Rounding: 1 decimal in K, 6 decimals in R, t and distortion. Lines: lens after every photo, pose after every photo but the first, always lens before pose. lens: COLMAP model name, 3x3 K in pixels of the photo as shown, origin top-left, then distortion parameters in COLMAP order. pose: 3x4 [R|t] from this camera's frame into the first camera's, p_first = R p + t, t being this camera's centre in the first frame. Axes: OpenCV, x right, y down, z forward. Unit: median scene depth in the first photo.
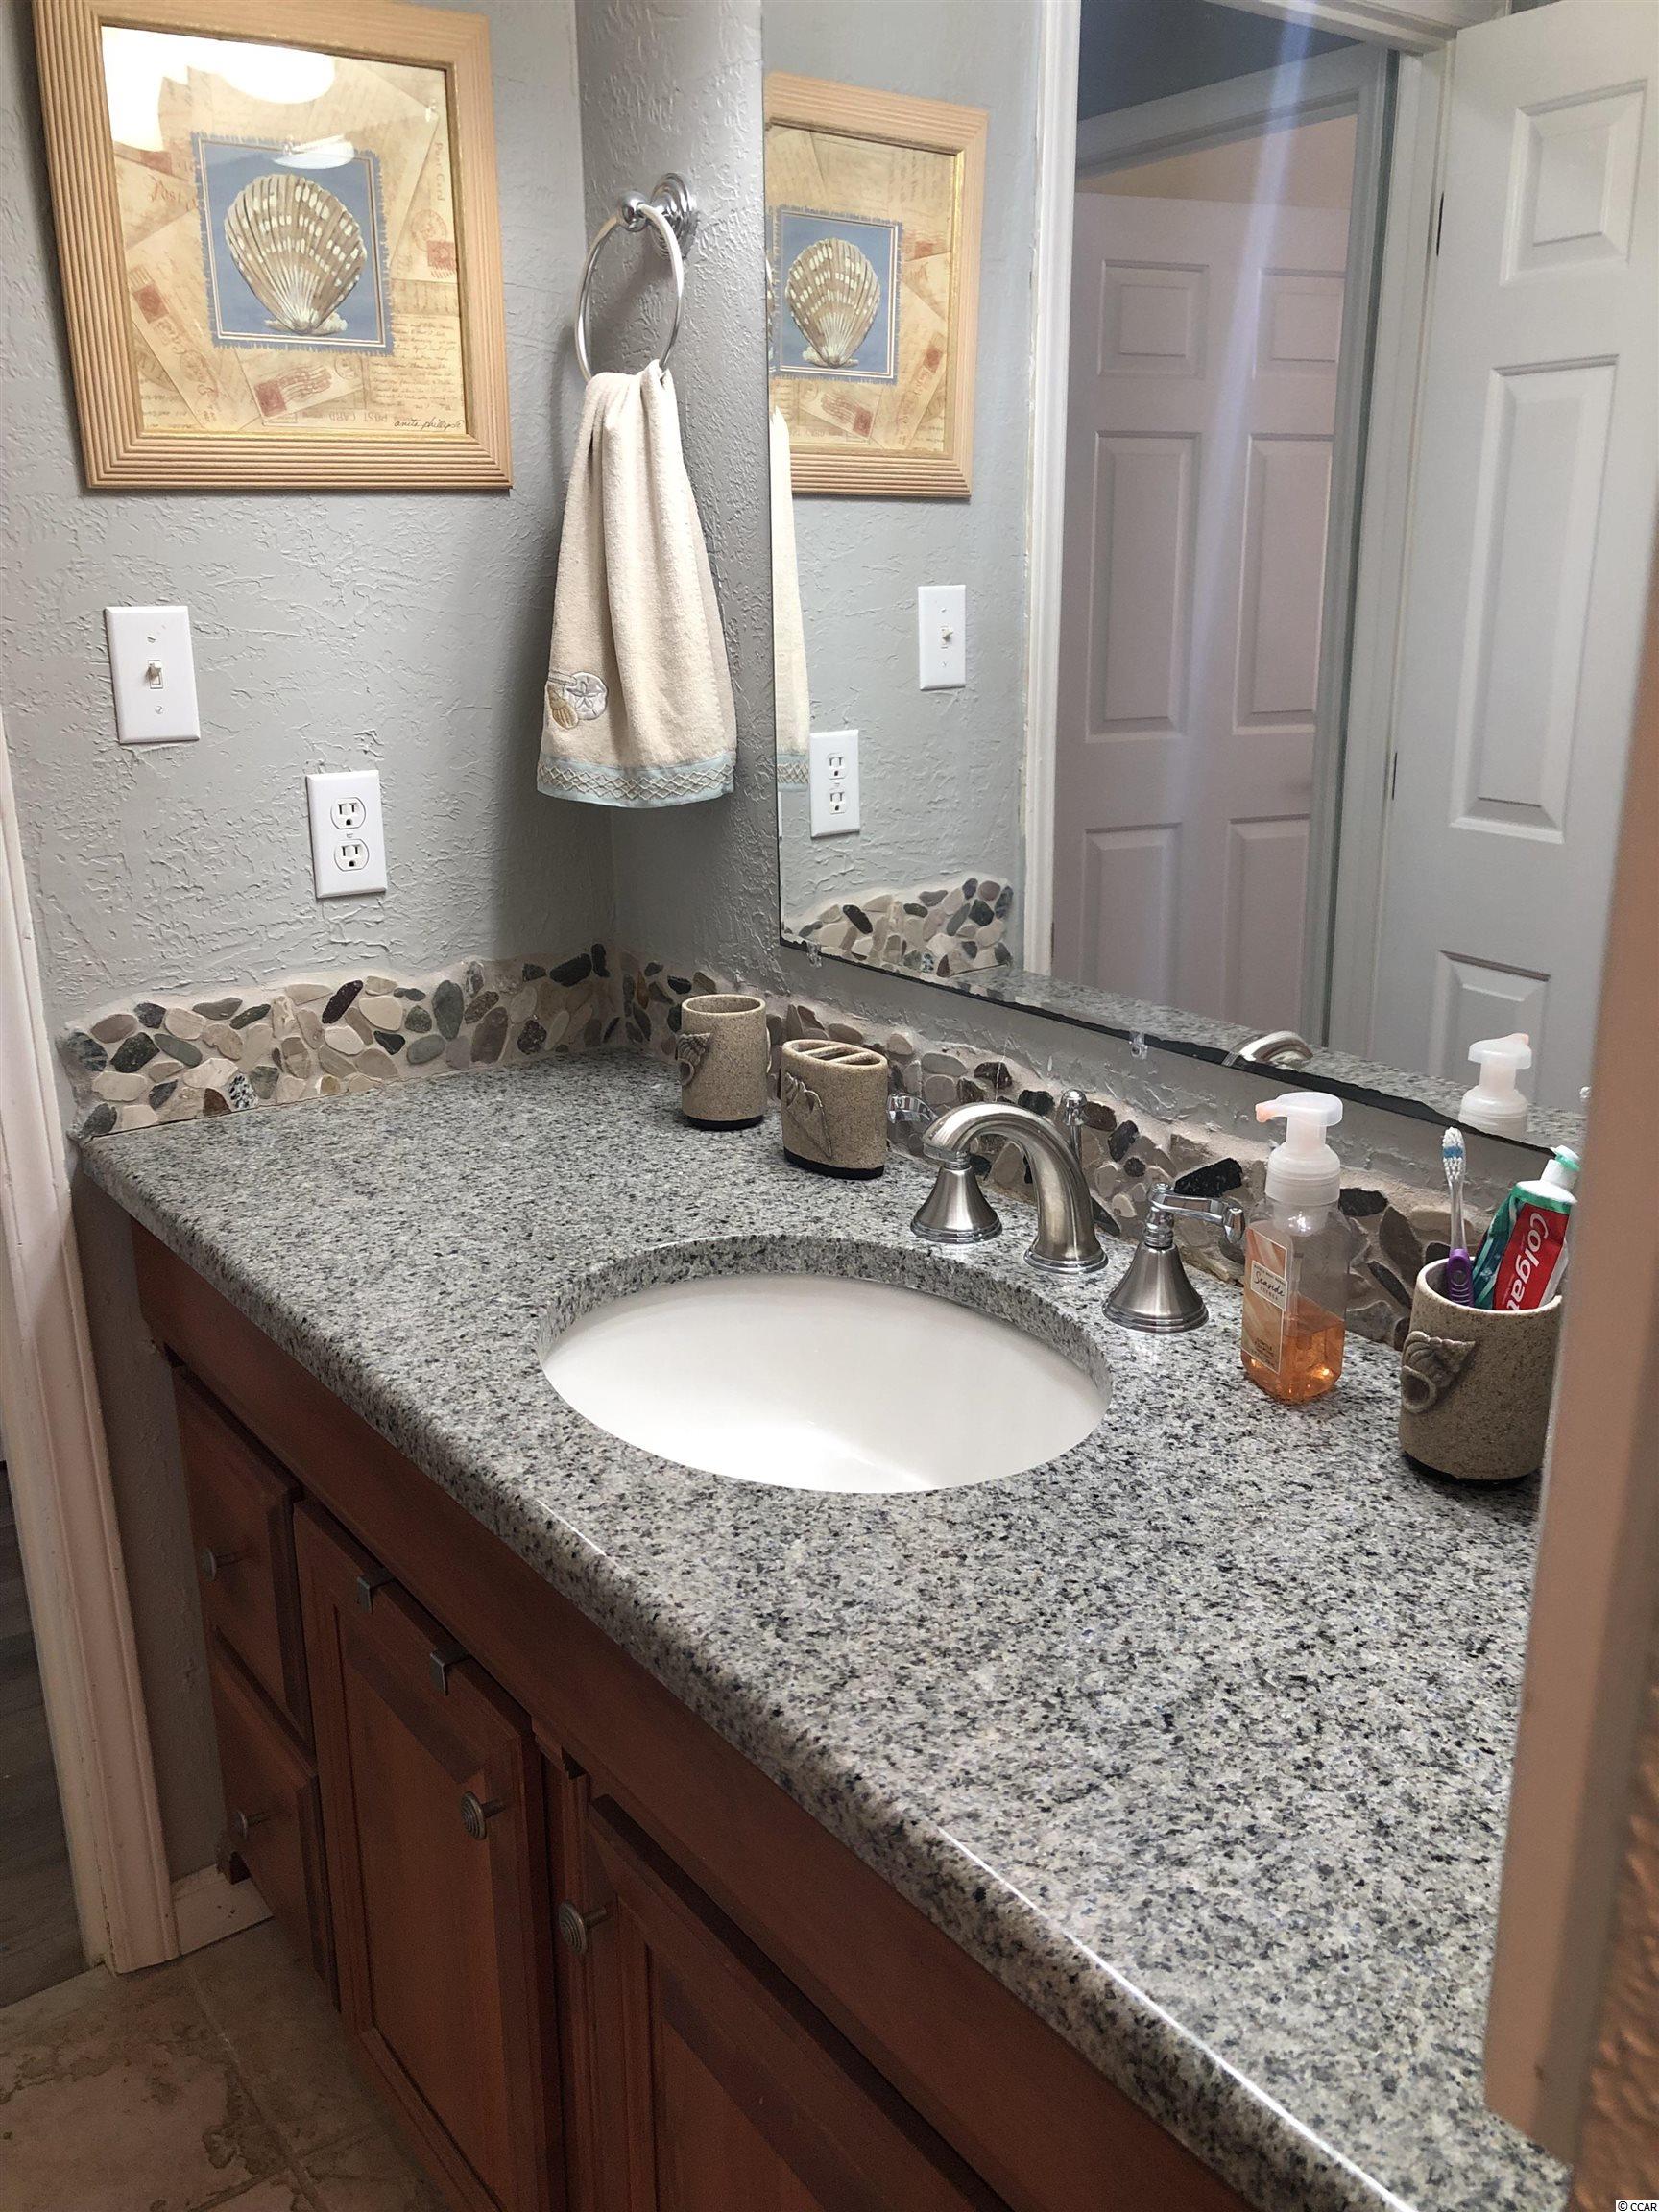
lens RADIAL K [[1808.3, 0, 829.5], [0, 1808.3, 1106.0], [0, 0, 1]] dist [0.101875, -0.068690]
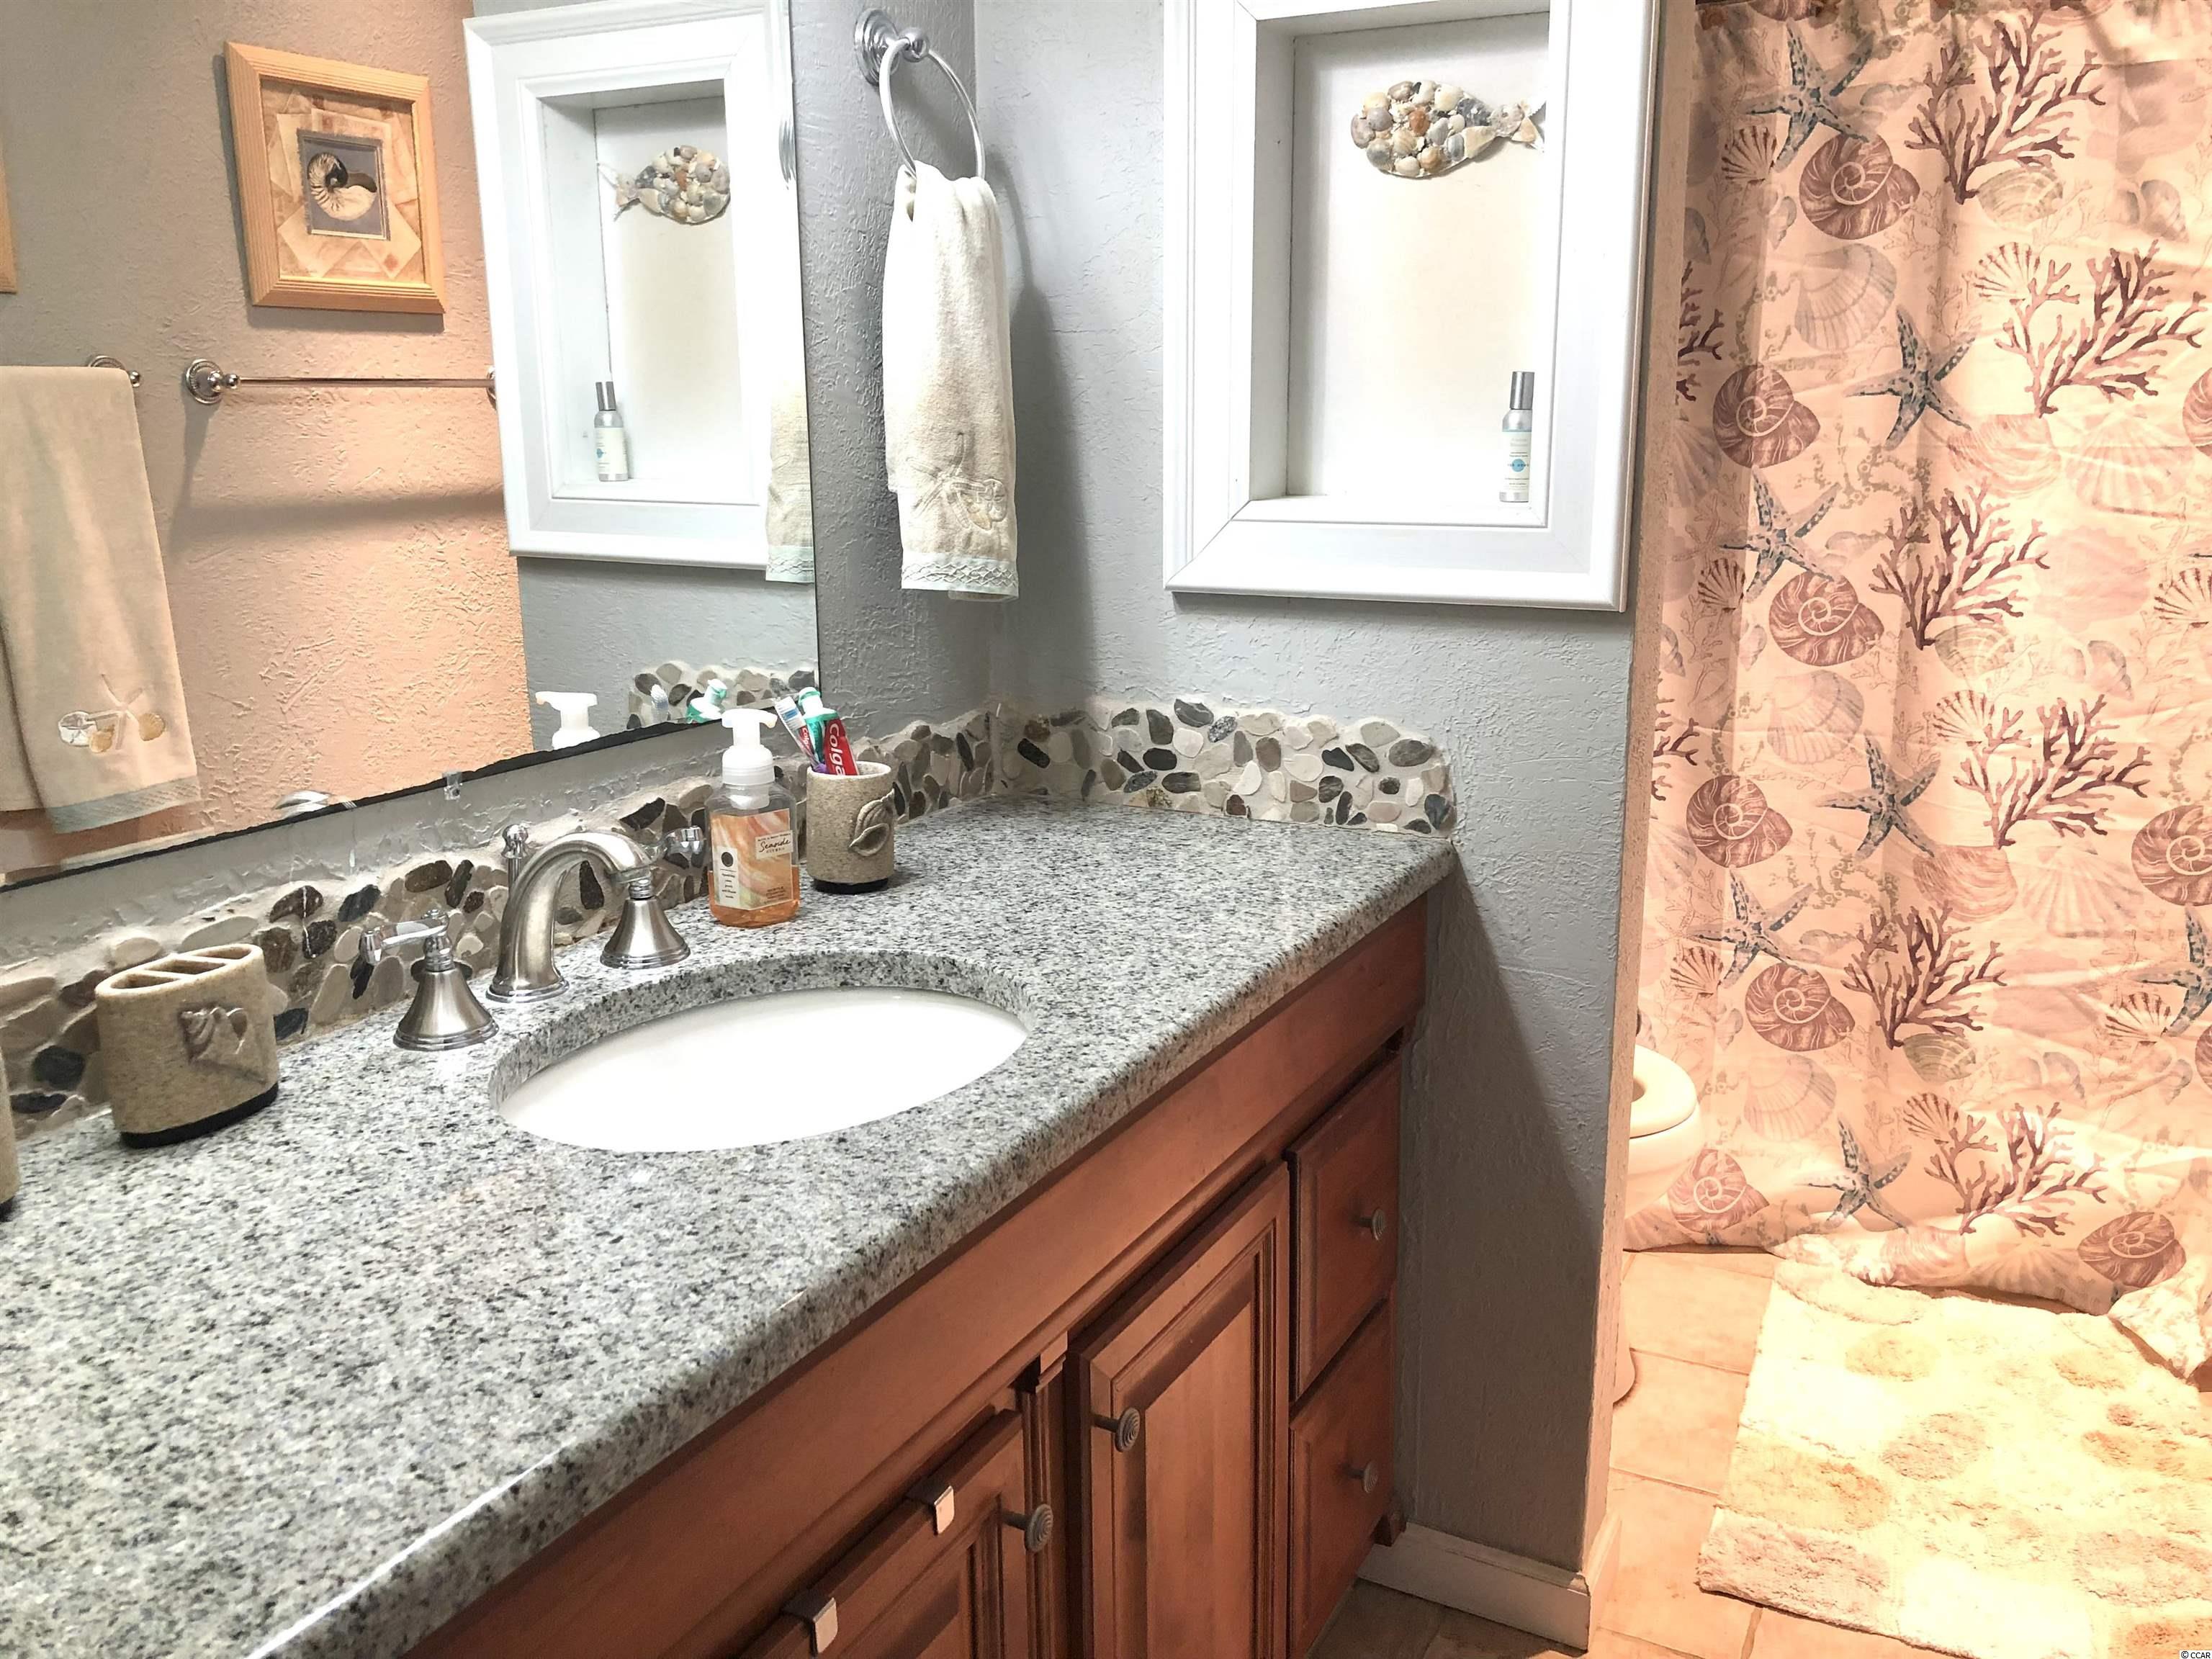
lens RADIAL K [[1808.3, 0, 1106.0], [0, 1808.3, 829.5], [0, 0, 1]] dist [0.101875, -0.068690]
pose [[-0.412489, -0.205639, 0.887449, -0.927871], [0.276446, 0.899990, 0.337039, -0.263432], [-0.868004, 0.384356, -0.314388, 1.011967]]
